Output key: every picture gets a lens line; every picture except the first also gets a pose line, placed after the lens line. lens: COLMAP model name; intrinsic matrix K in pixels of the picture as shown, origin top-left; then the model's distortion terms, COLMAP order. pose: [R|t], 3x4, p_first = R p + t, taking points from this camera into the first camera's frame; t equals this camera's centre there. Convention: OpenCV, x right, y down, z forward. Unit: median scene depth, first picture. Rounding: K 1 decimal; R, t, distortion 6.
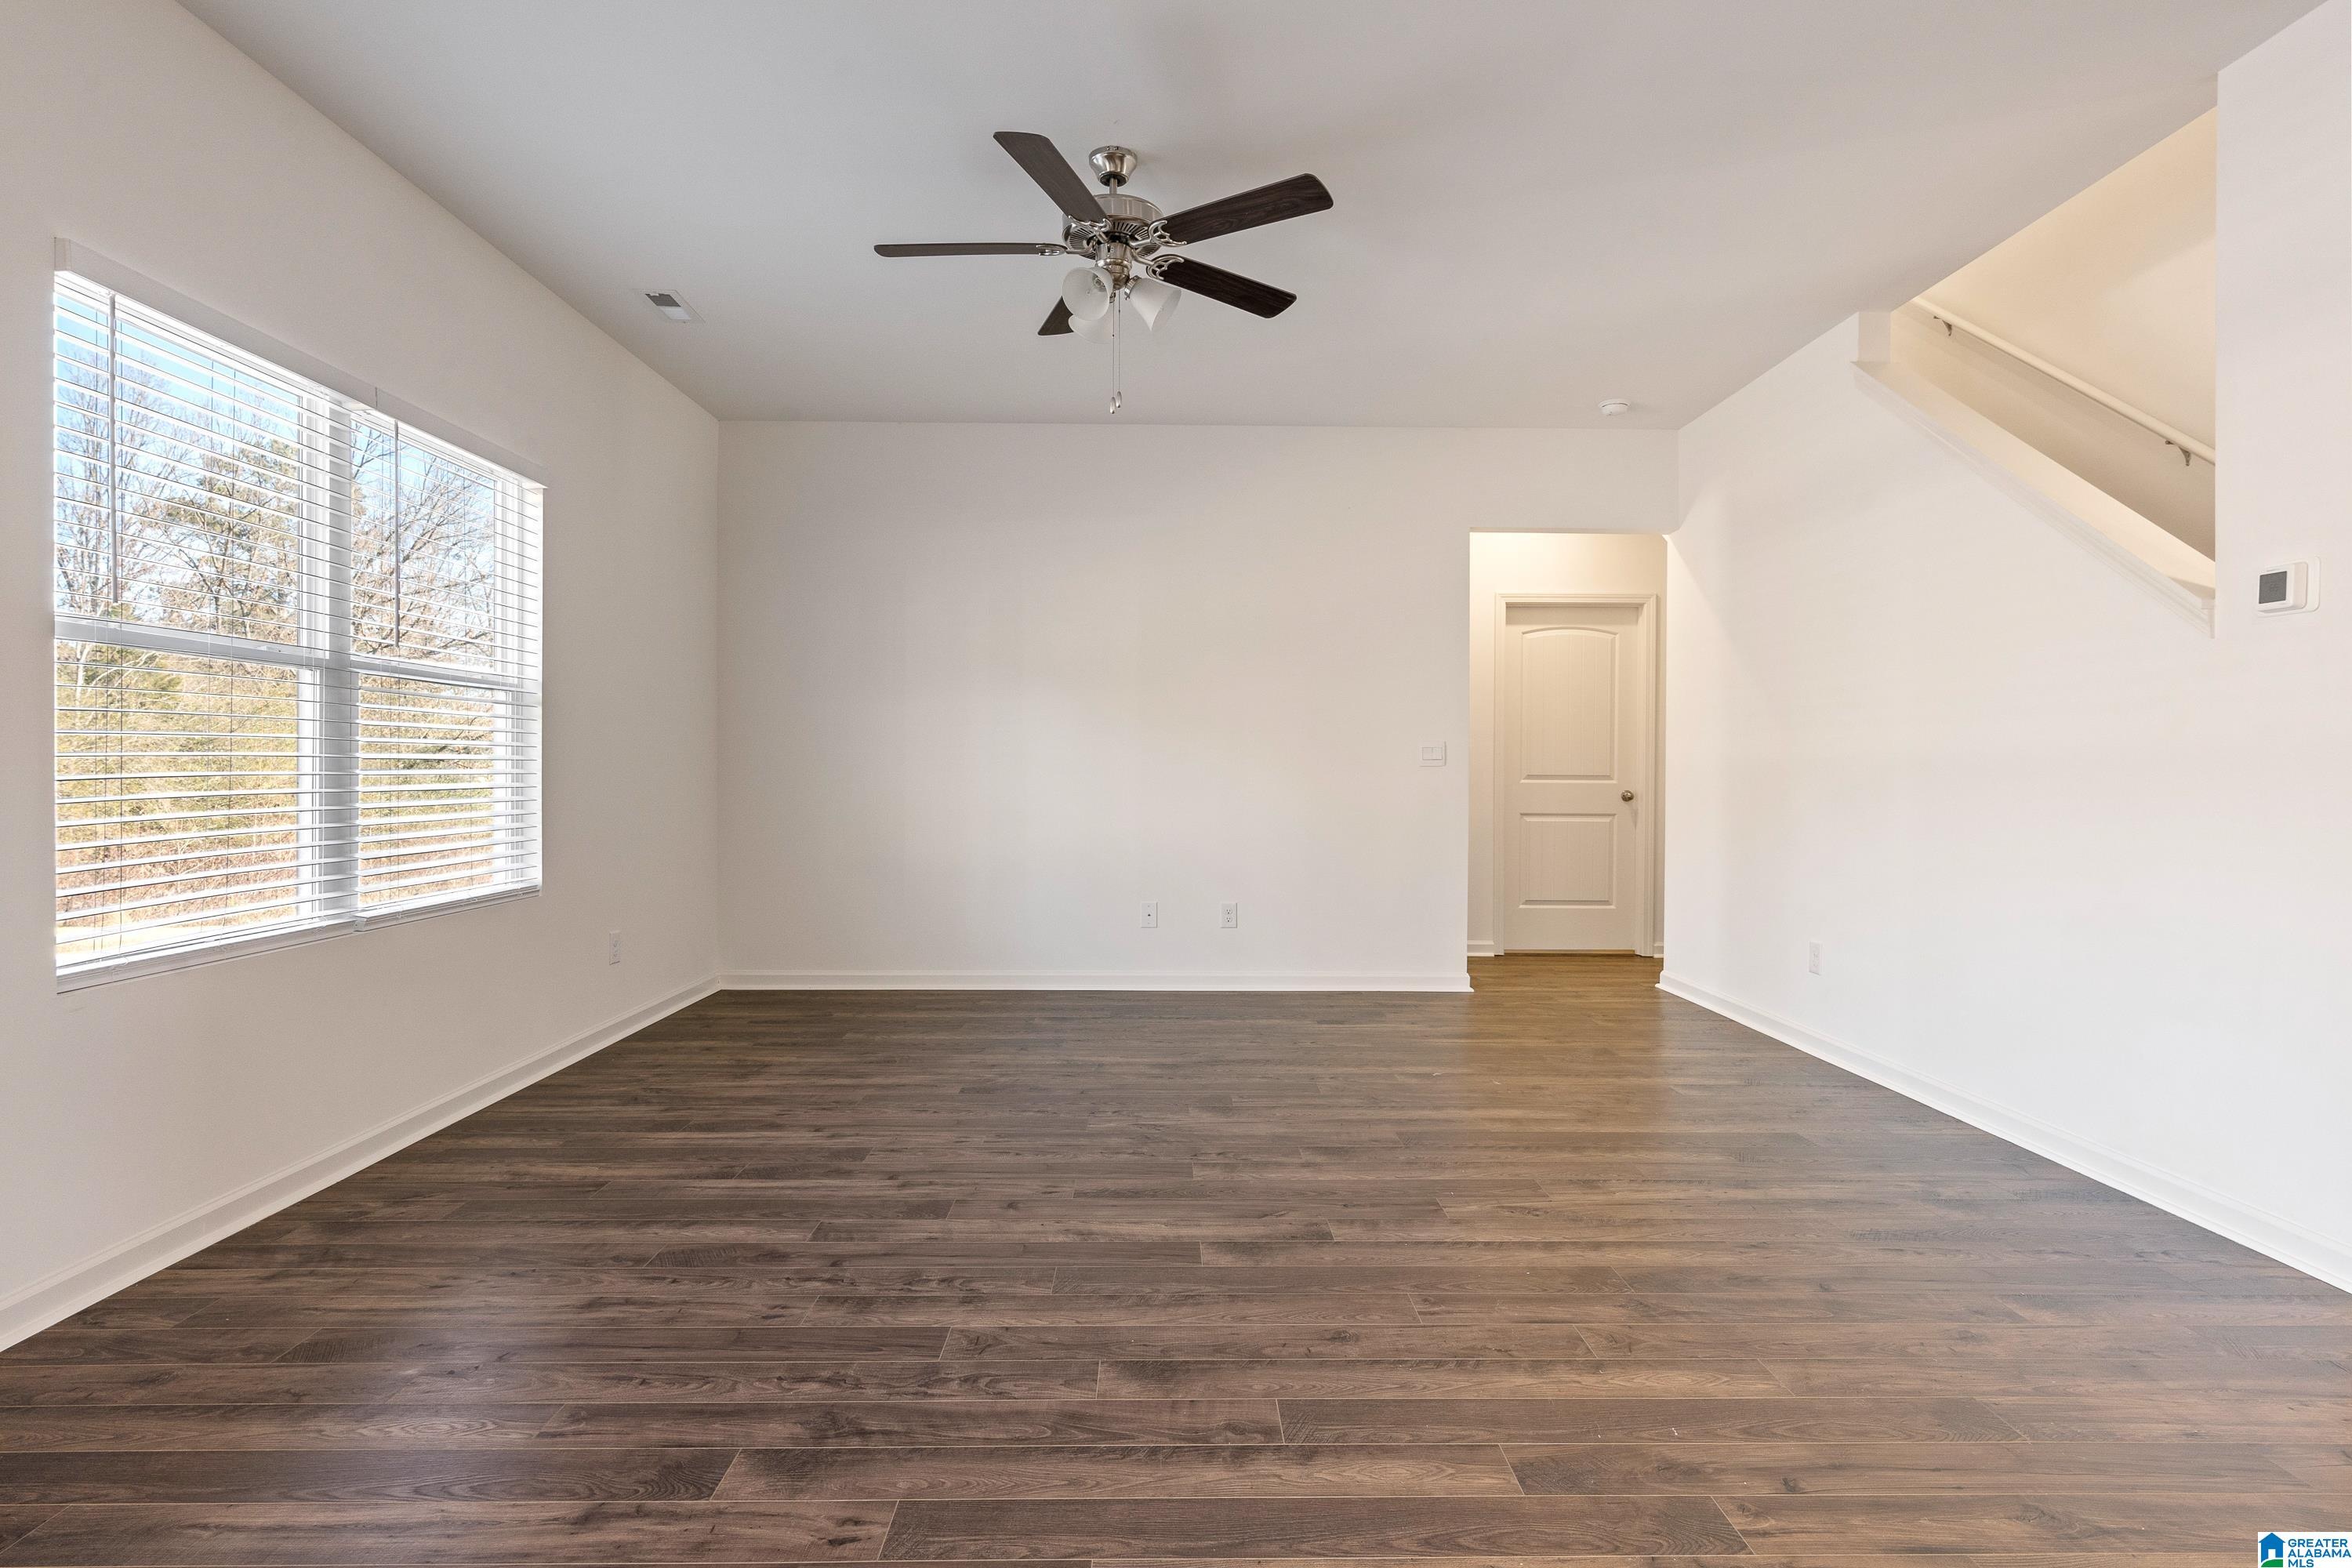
lens RADIAL K [[1167.2, 0, 1178.9], [0, 1167.2, 786.5], [0, 0, 1]] dist [-0.004067, 0.002534]
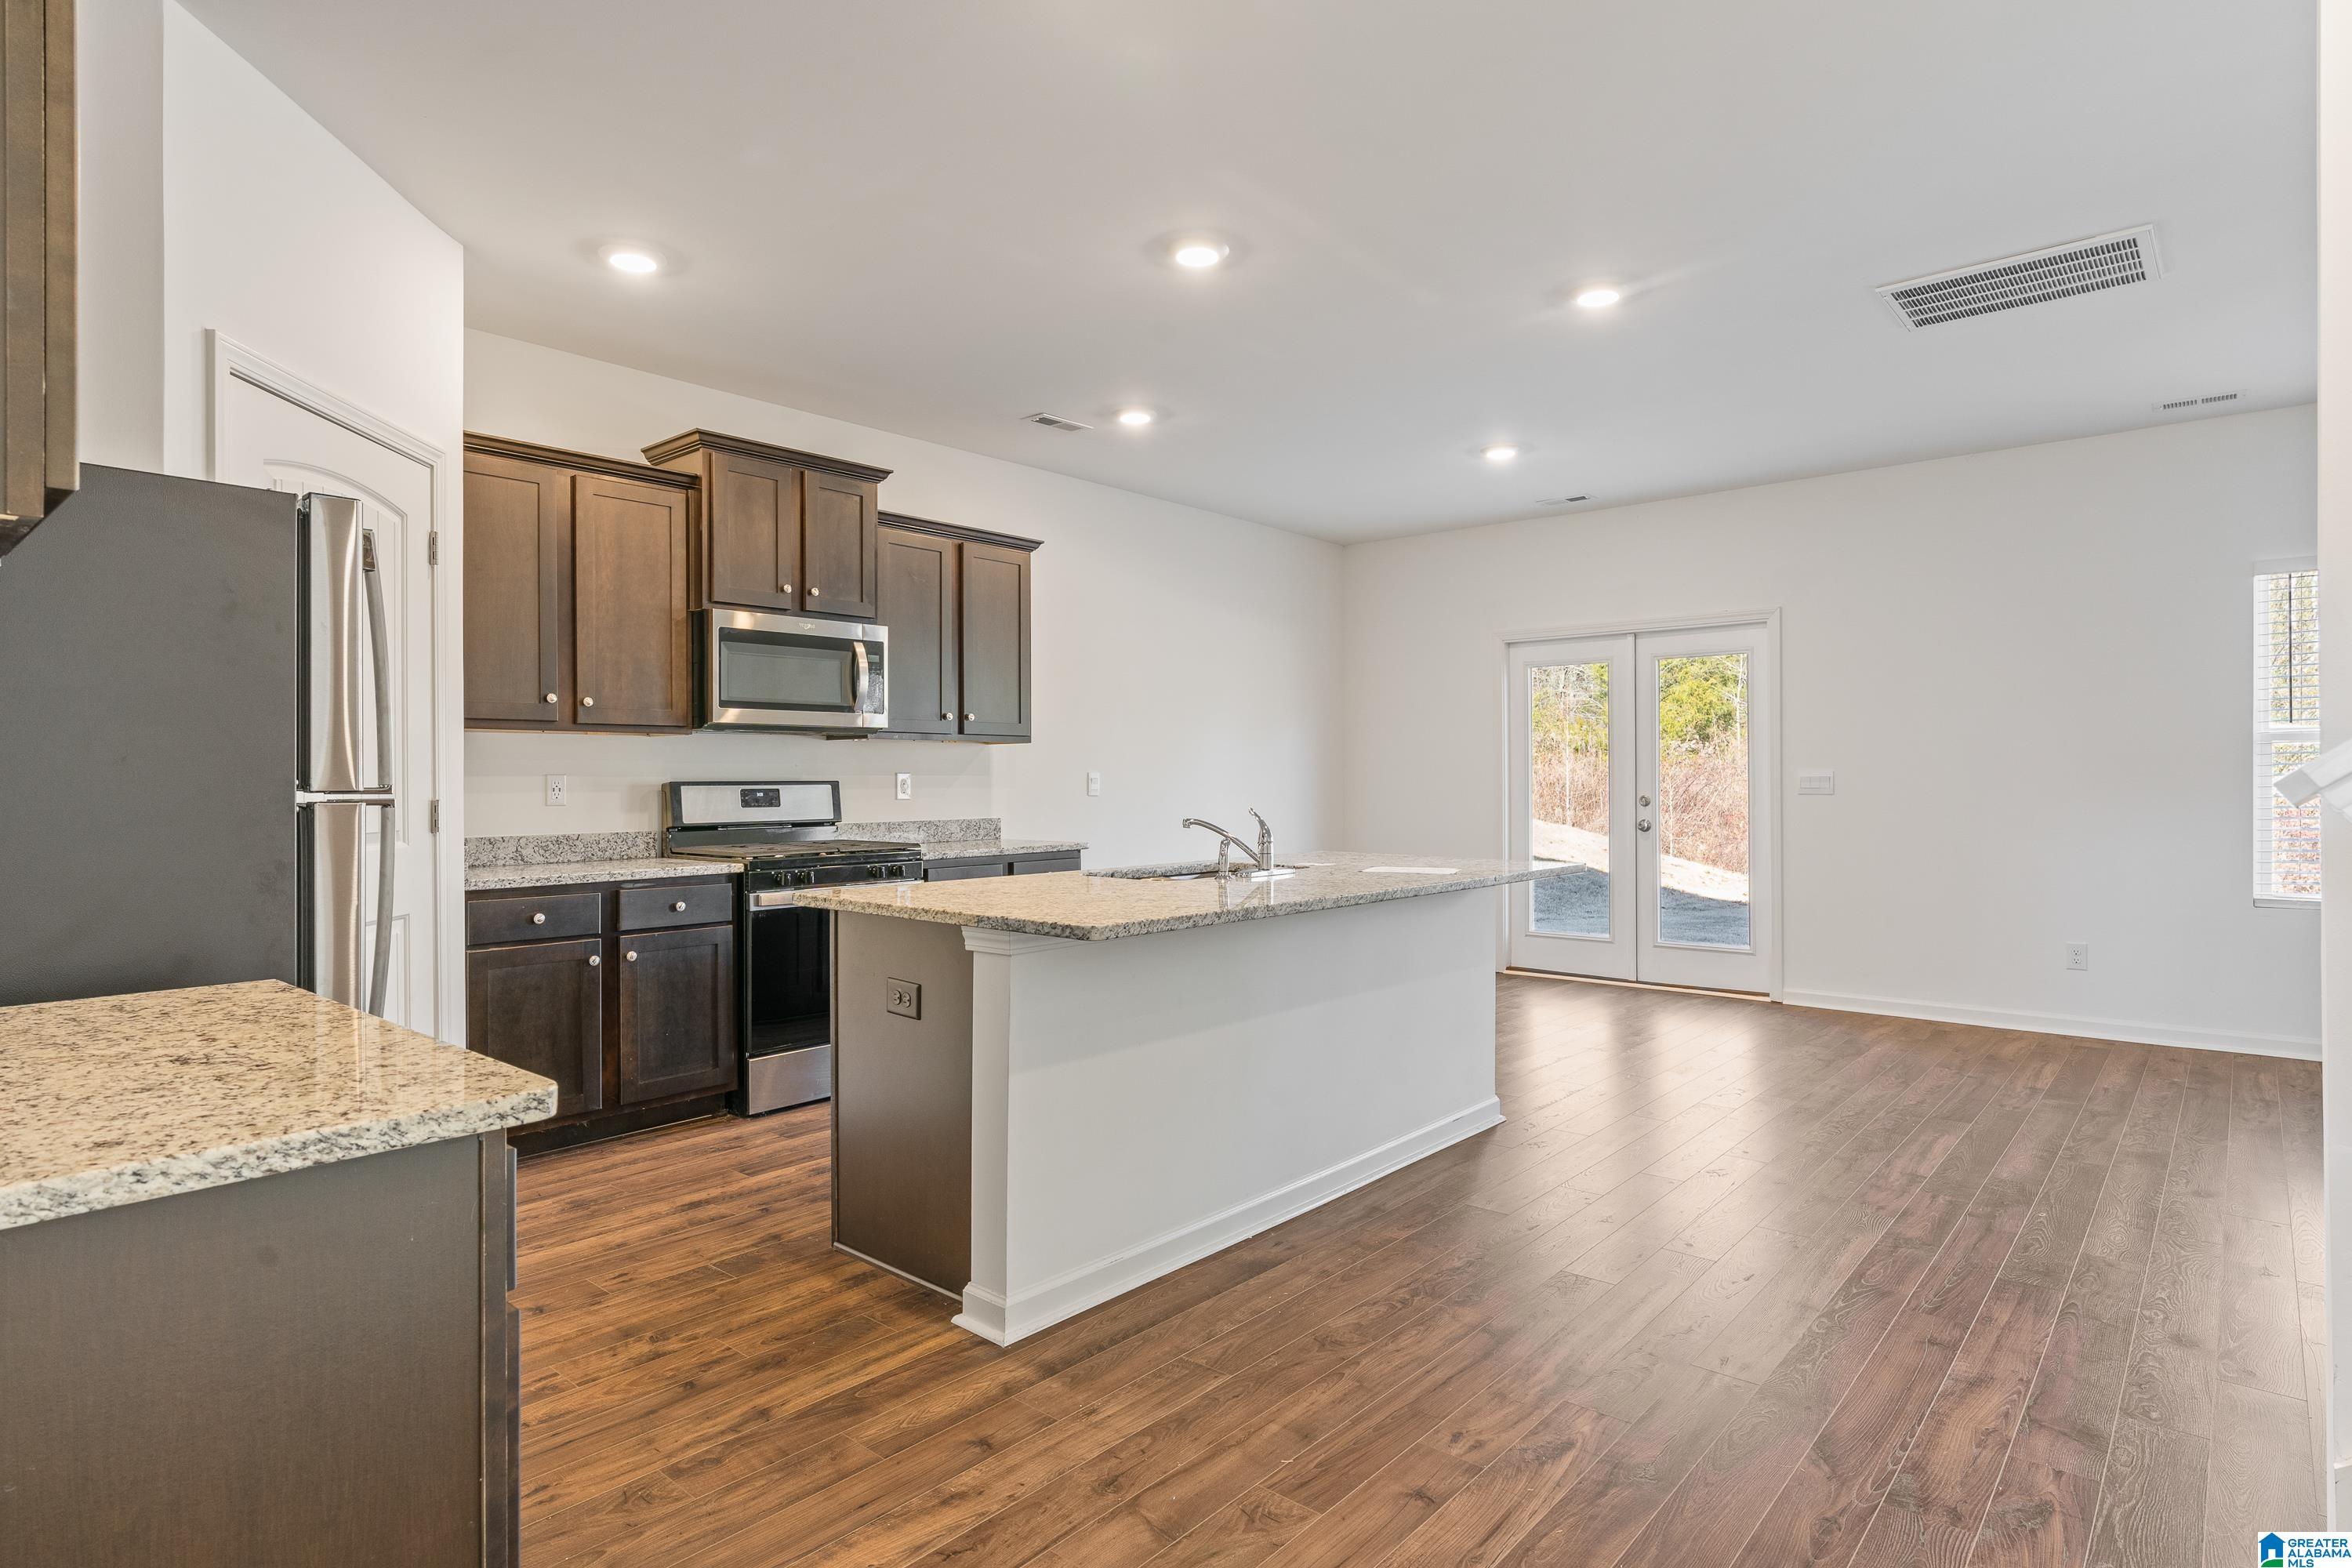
lens RADIAL K [[1240.3, 0, 1169.6], [0, 1240.3, 778.3], [0, 0, 1]] dist [-0.003846, 0.001239]
pose [[-0.670426, -0.005043, -0.741959, 1.696084], [-0.011755, 0.999924, 0.003826, -0.038443], [0.741883, 0.011286, -0.670434, 0.828598]]
